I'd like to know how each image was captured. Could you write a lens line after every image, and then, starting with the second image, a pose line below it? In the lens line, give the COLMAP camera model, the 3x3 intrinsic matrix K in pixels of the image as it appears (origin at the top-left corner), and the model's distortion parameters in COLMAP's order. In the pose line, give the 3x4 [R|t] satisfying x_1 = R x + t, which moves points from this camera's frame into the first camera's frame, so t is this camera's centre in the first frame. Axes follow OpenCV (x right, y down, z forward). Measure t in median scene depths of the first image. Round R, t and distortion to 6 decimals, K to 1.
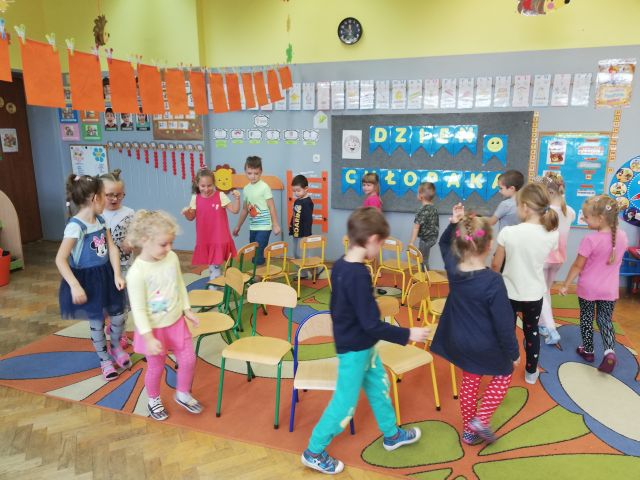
lens RADIAL K [[483.0, 0, 320.0], [0, 483.0, 240.0], [0, 0, 1]] dist [0.080689, -0.090608]
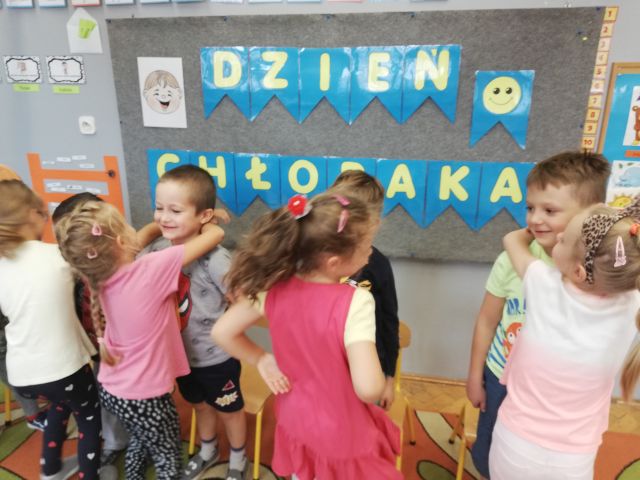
lens RADIAL K [[474.5, 0, 320.0], [0, 474.5, 240.0], [0, 0, 1]] dist [0.049178, -0.071739]
pose [[0.989146, -0.040903, 0.141131, 0.140149], [0.026644, 0.994481, 0.101479, -0.112943], [-0.144503, -0.096617, 0.984776, 0.582155]]
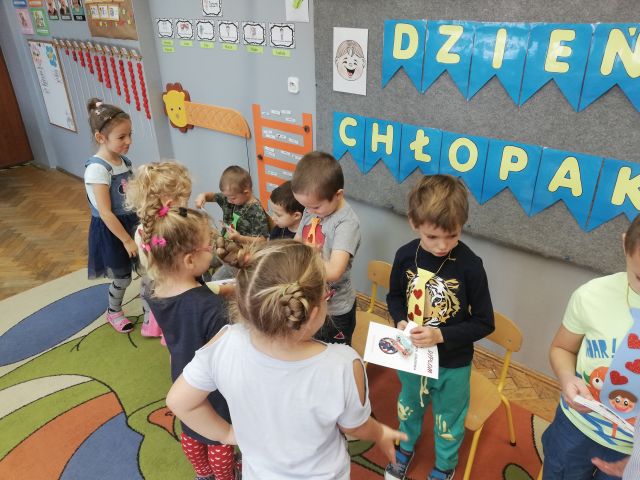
lens RADIAL K [[481.4, 0, 320.9], [0, 481.4, 237.8], [0, 0, 1]] dist [0.051778, -0.060332]
pose [[0.927303, 0.154602, -0.340893, 0.226453], [-0.068518, 0.965439, 0.251462, -0.154020], [0.367988, -0.209824, 0.905847, 0.561947]]
